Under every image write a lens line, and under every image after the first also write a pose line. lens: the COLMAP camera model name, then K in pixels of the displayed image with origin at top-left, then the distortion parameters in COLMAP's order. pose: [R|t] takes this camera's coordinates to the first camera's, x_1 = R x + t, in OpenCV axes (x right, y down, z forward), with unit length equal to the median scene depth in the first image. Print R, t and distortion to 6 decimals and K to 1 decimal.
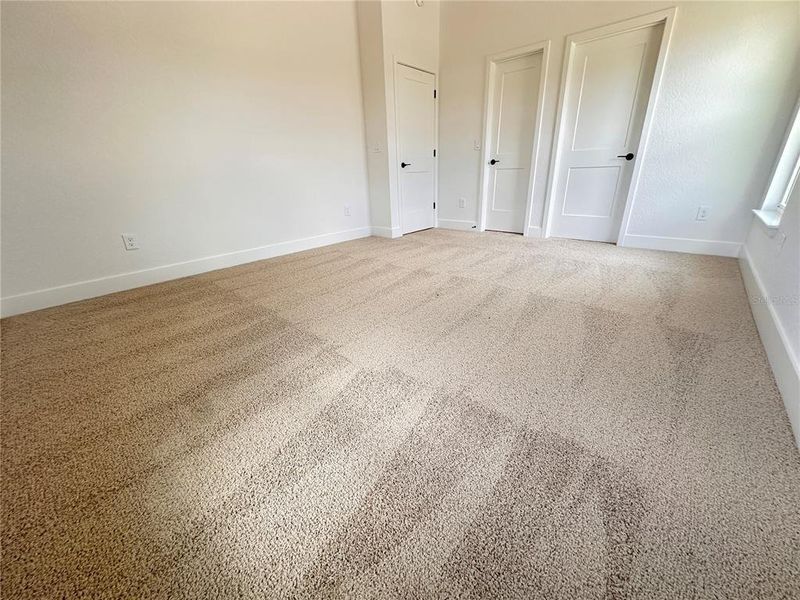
lens RADIAL K [[322.5, 0, 400.8], [0, 322.5, 305.1], [0, 0, 1]] dist [0.001403, 0.000257]
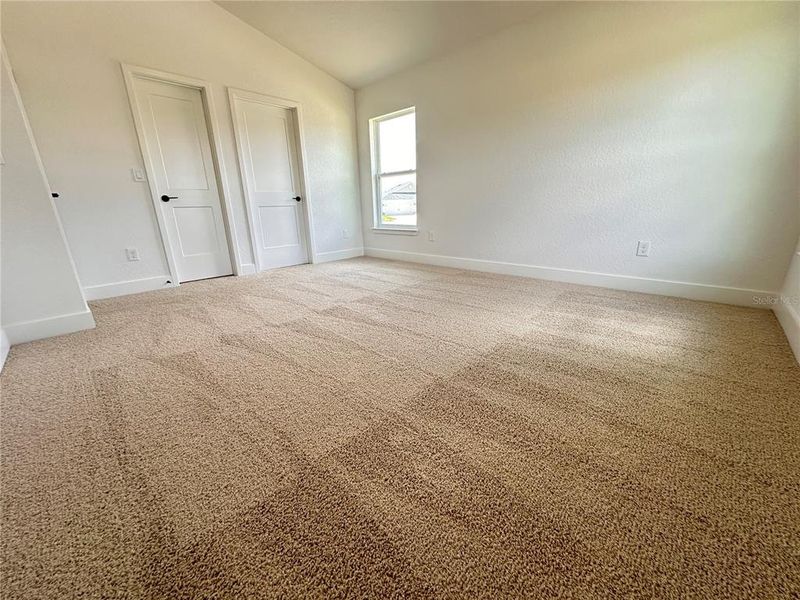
lens RADIAL K [[322.5, 0, 400.8], [0, 322.5, 305.1], [0, 0, 1]] dist [0.001403, 0.000257]
pose [[0.030487, -0.270297, 0.962294, -0.665606], [0.407074, 0.882640, 0.235027, -0.209274], [-0.912886, 0.384560, 0.136940, 0.589247]]
